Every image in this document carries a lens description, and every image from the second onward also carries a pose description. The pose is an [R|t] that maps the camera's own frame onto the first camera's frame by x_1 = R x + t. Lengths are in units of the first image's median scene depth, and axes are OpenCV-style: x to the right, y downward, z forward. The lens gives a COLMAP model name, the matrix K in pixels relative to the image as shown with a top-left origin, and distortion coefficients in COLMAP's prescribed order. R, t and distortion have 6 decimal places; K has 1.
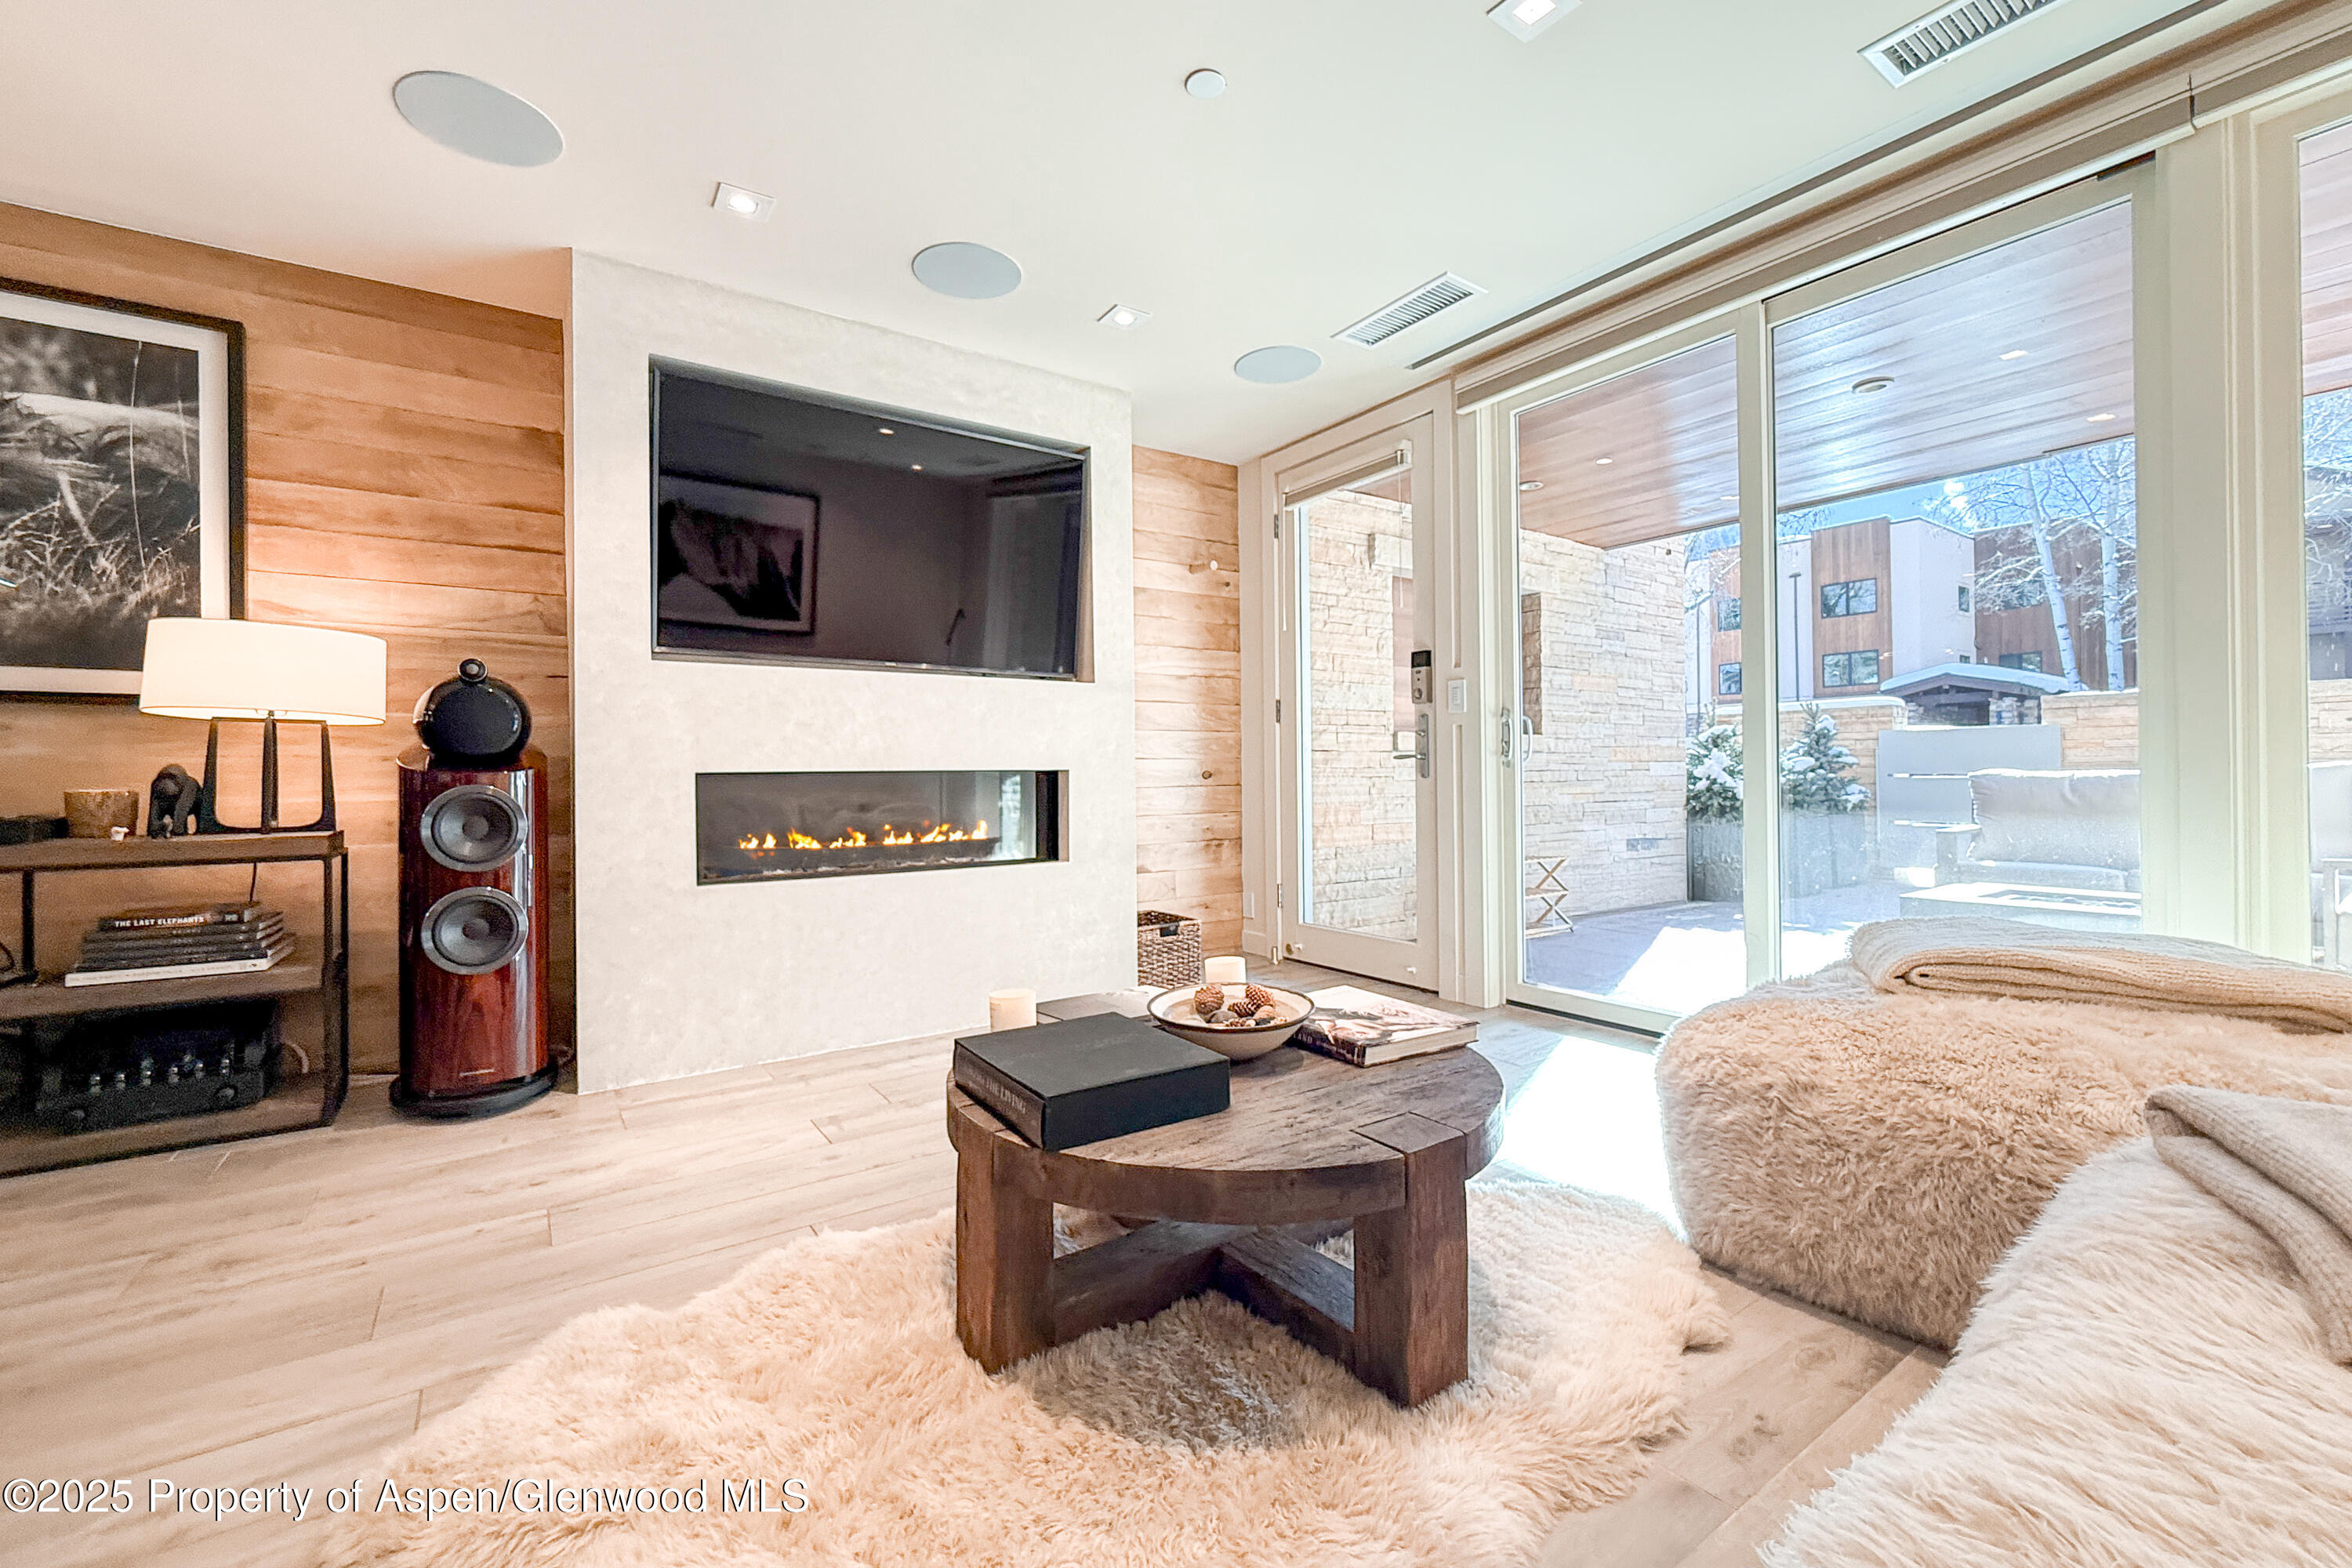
lens RADIAL K [[951.1, 0, 1168.6], [0, 951.1, 766.4], [0, 0, 1]] dist [-0.001561, -0.000767]
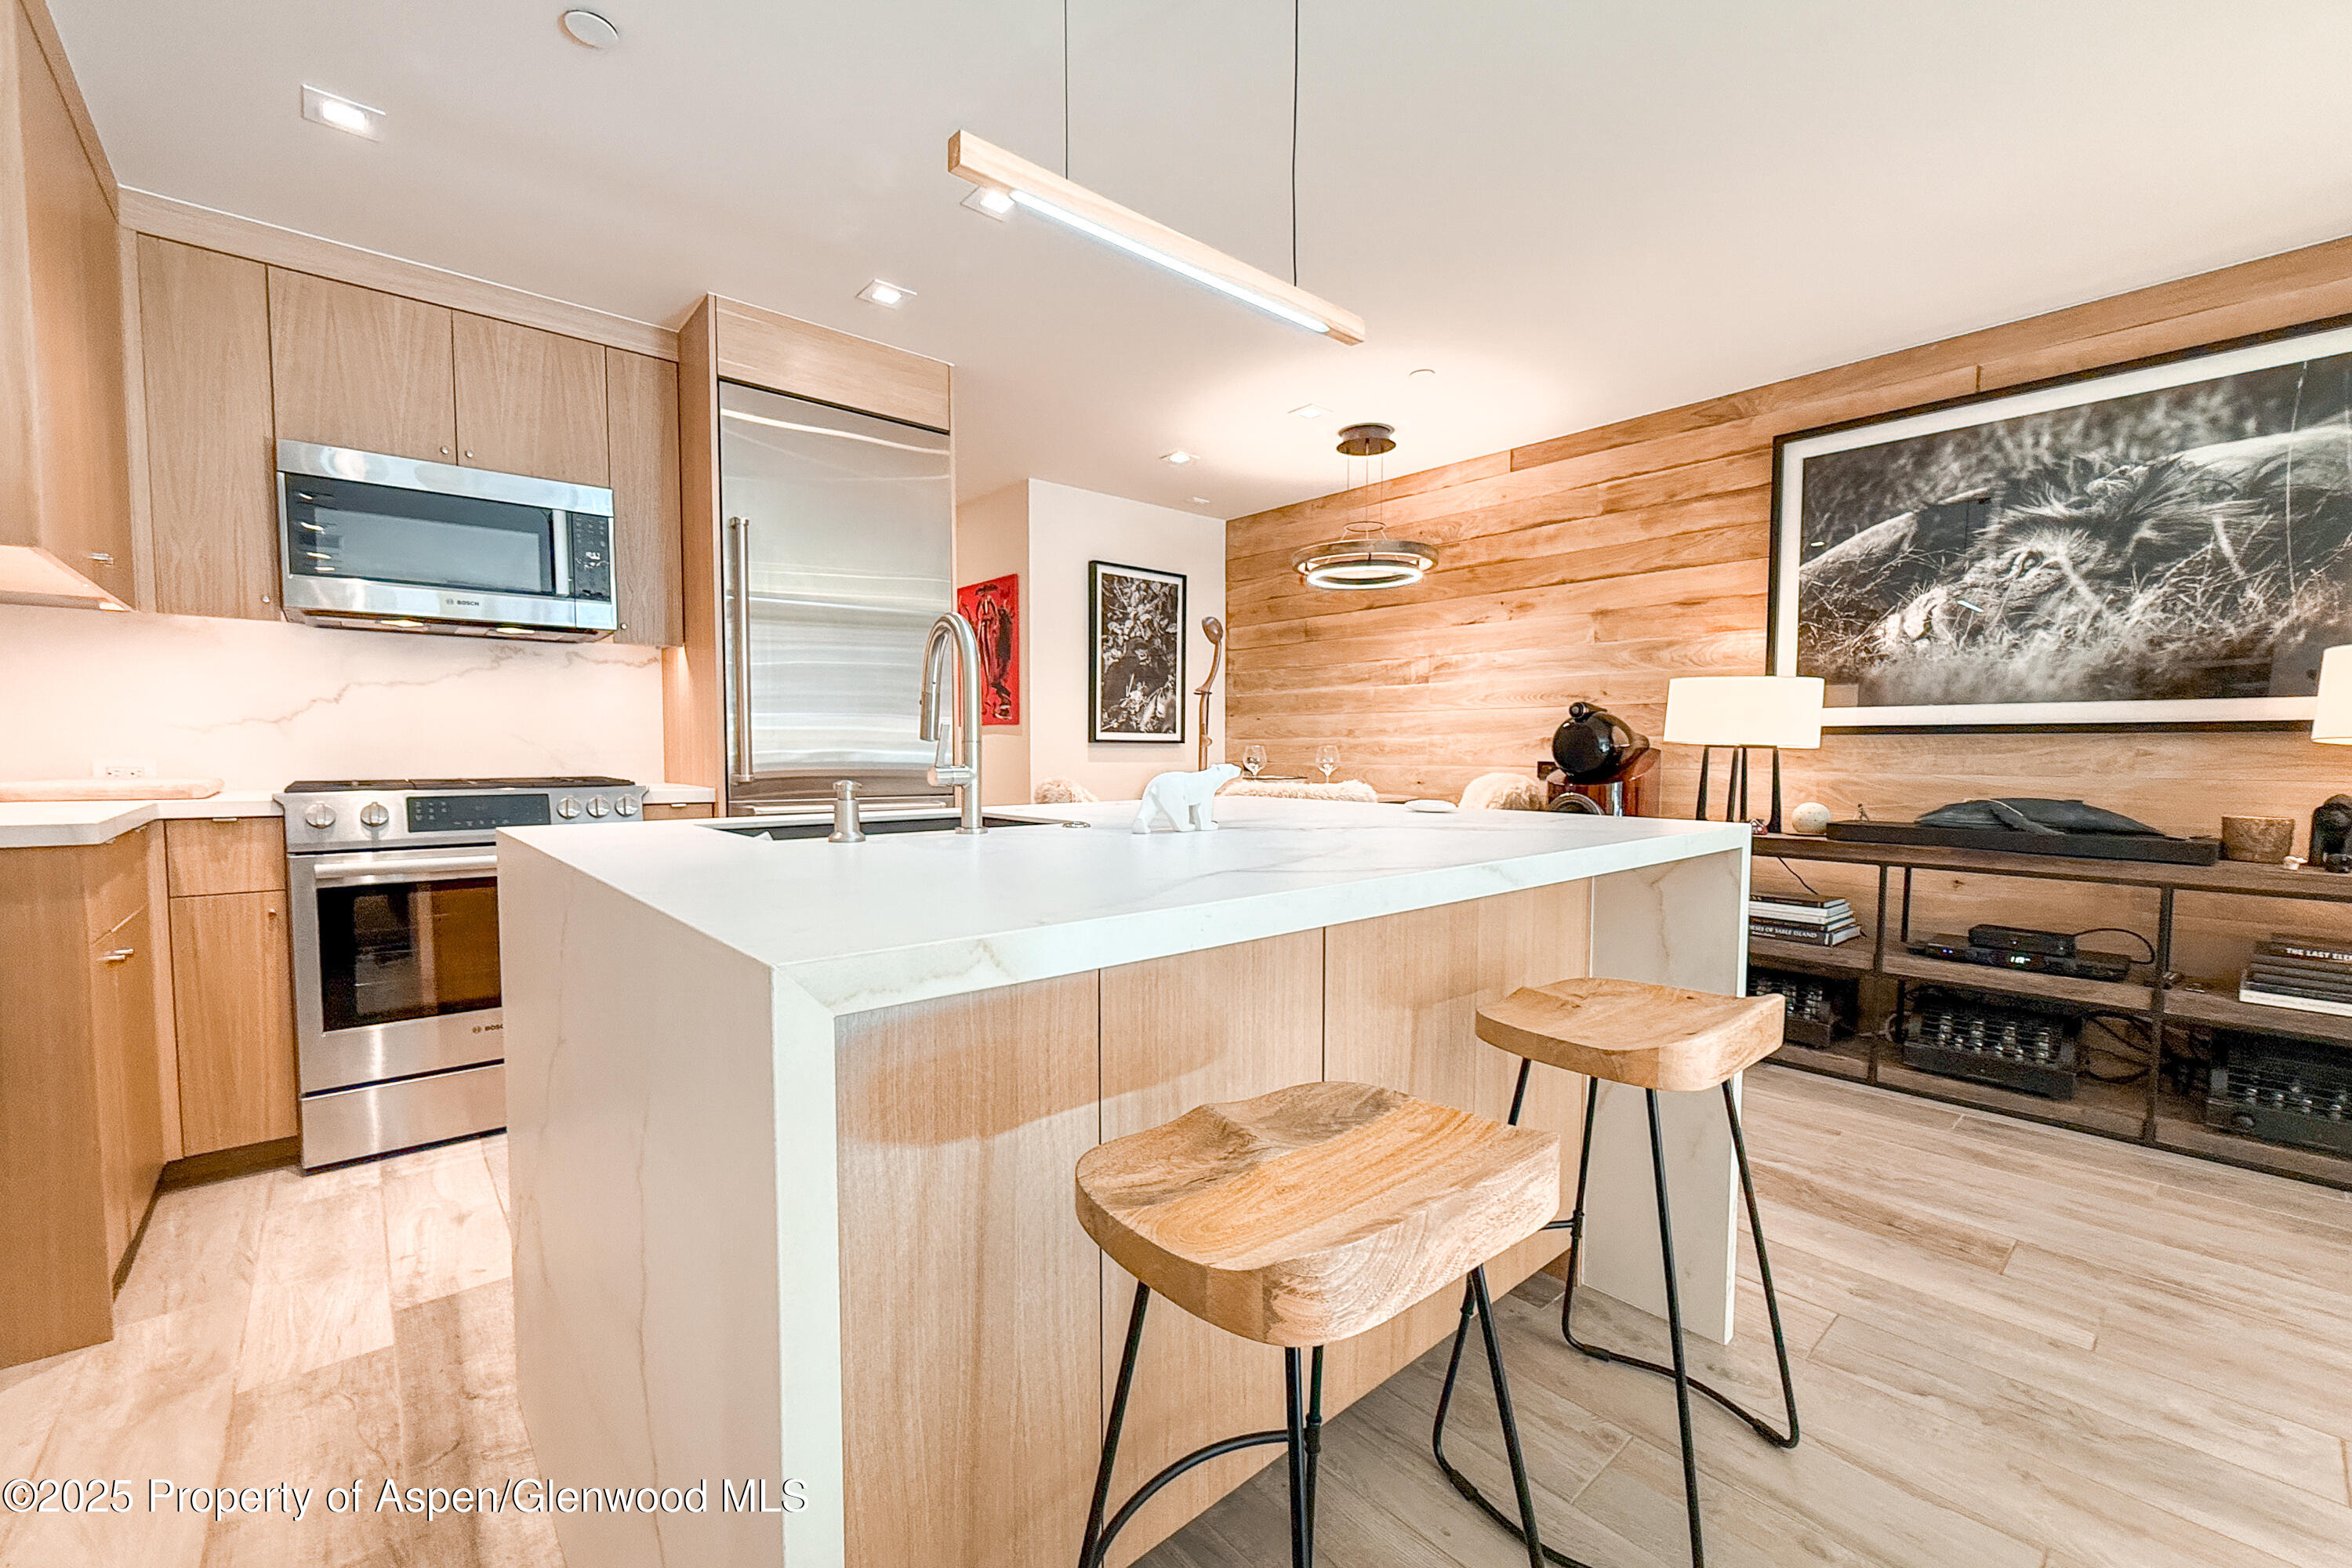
lens RADIAL K [[951.1, 0, 1181.3], [0, 951.1, 803.6], [0, 0, 1]] dist [-0.001561, -0.000767]
pose [[0.122487, 0.068120, -0.990130, -0.210817], [0.001913, 0.997624, 0.068873, -0.056771], [0.992468, -0.010330, 0.122065, -0.275533]]
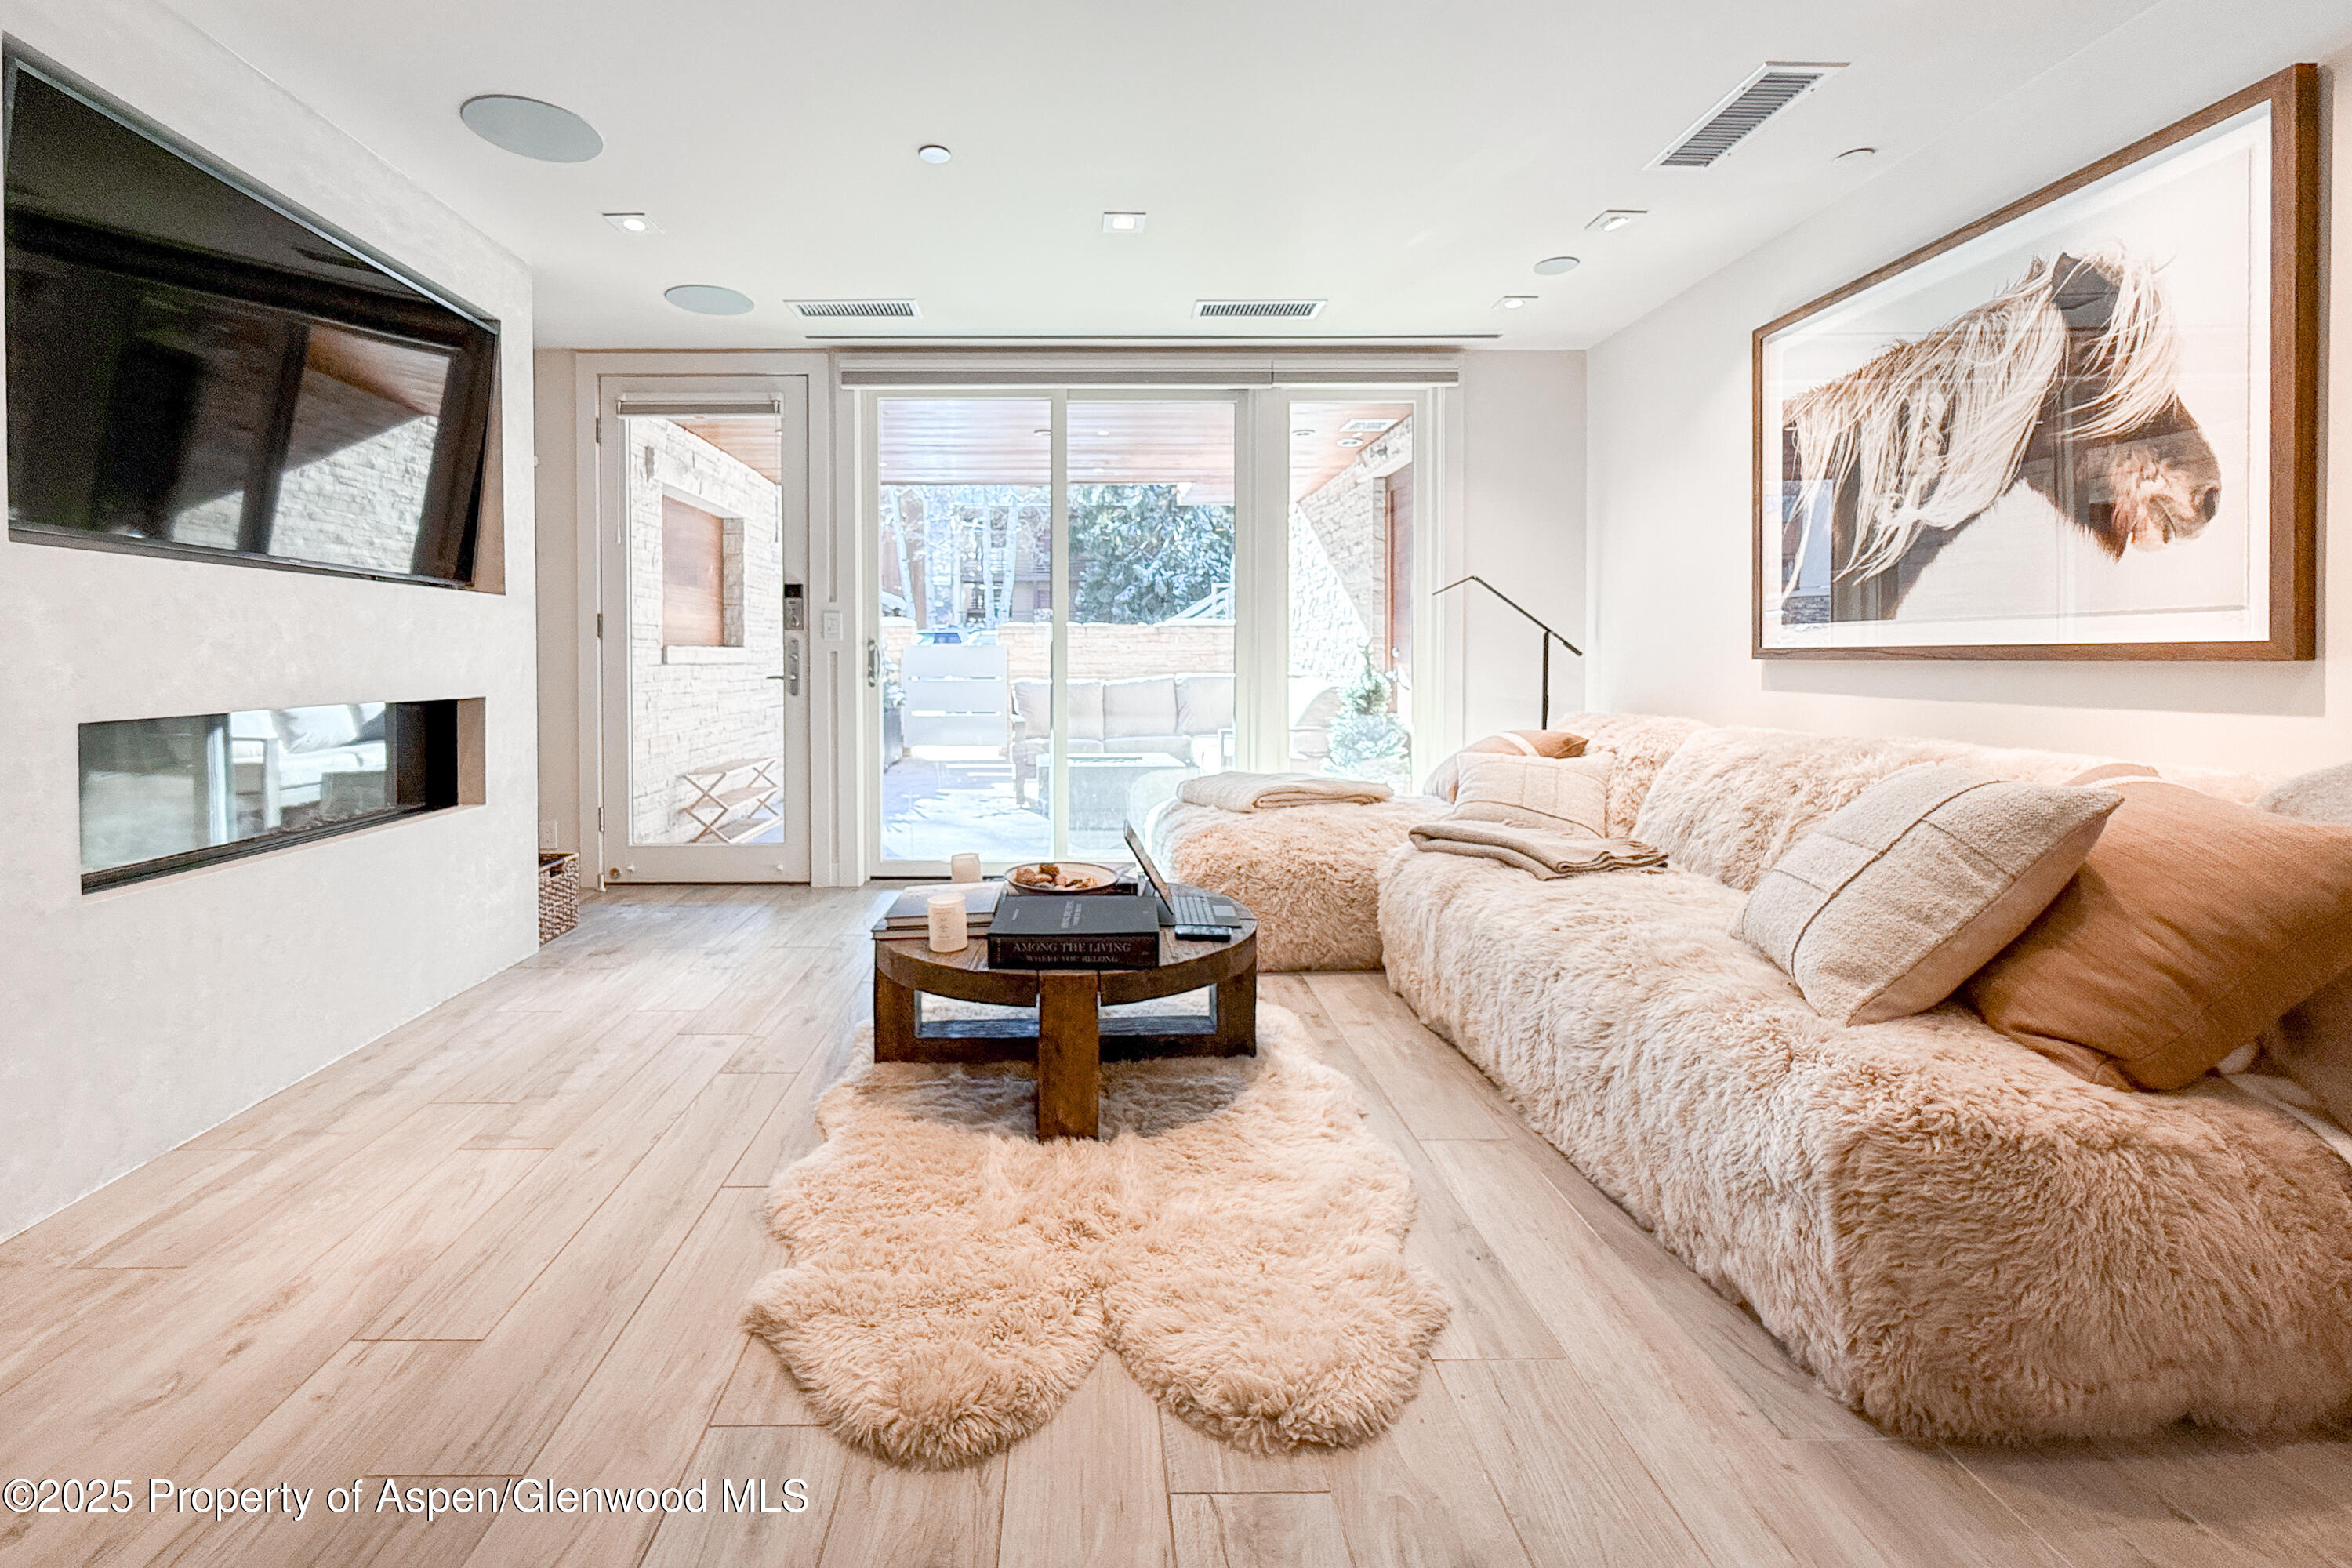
lens RADIAL K [[951.1, 0, 1079.1], [0, 951.1, 673.0], [0, 0, 1]] dist [-0.001561, -0.000767]
pose [[0.574023, -0.001542, 0.818838, -0.679373], [-0.010136, 0.999908, 0.008989, -0.042200], [-0.818777, -0.013460, 0.573954, 0.100532]]
